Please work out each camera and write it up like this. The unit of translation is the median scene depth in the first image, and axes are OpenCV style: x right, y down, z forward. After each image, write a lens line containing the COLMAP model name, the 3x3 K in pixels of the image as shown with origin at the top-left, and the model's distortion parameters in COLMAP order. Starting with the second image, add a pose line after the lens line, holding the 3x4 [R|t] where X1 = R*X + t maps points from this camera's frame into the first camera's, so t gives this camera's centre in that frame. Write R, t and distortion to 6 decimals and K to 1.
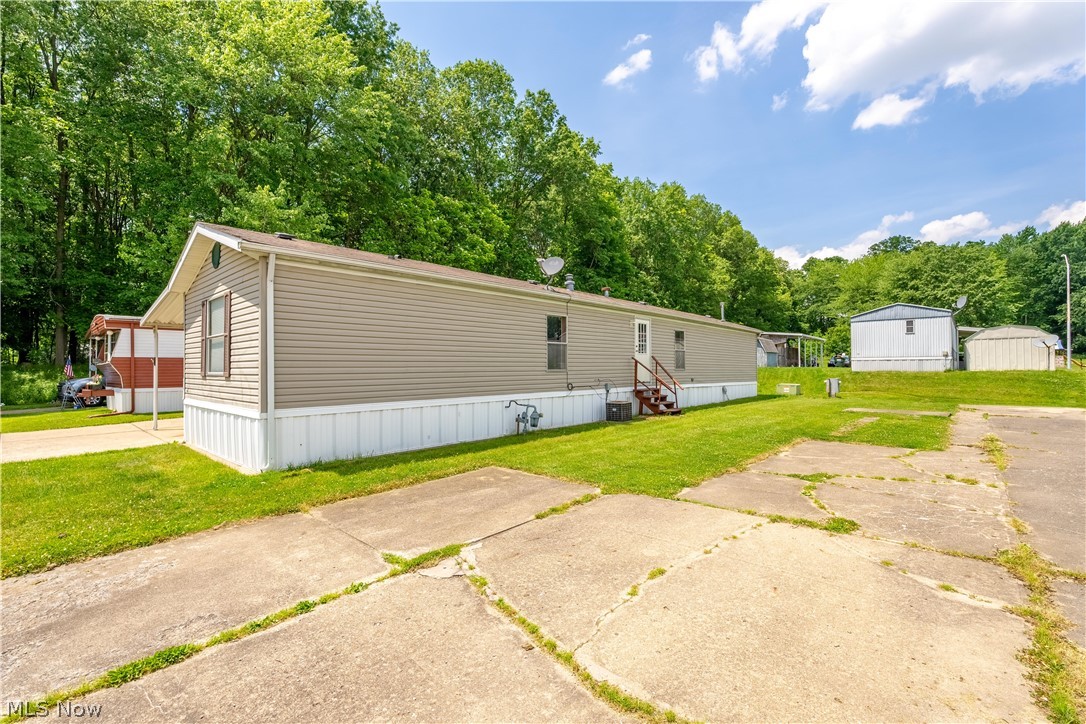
lens RADIAL K [[472.9, 0, 541.3], [0, 472.9, 363.8], [0, 0, 1]] dist [-0.004022, -0.000271]
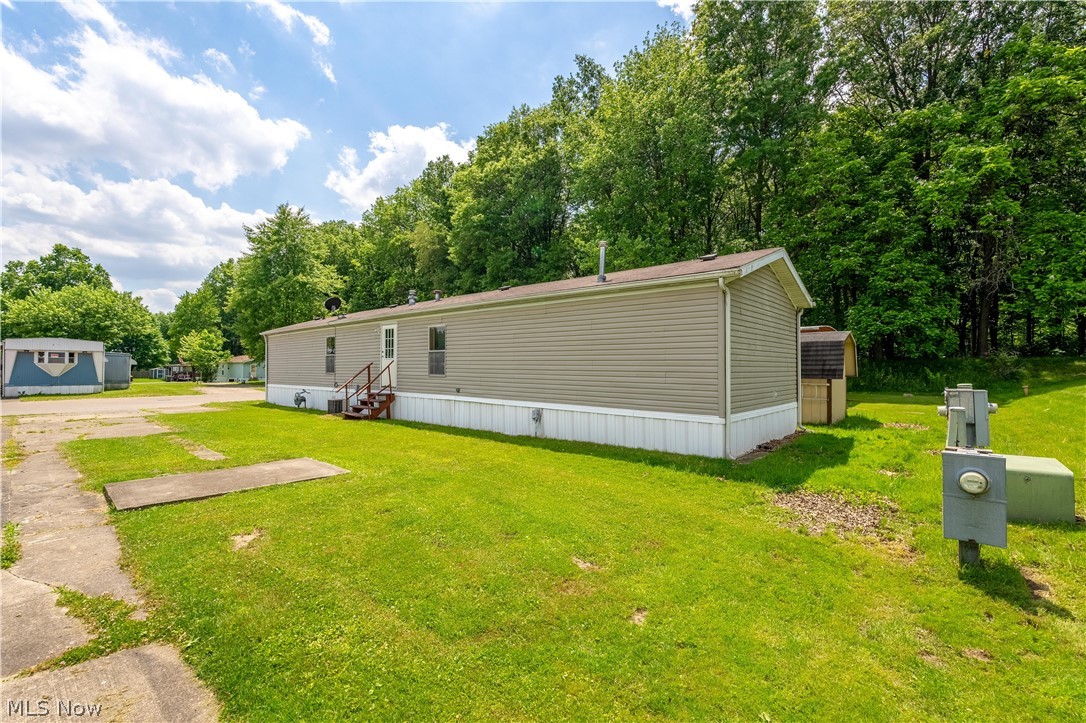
lens RADIAL K [[472.9, 0, 541.3], [0, 472.9, 363.3], [0, 0, 1]] dist [-0.004022, -0.000271]
pose [[0.017213, -0.017737, -0.999695, 1.222539], [-0.000192, 0.999843, -0.017743, 0.006335], [0.999852, 0.000497, 0.017207, 1.303817]]
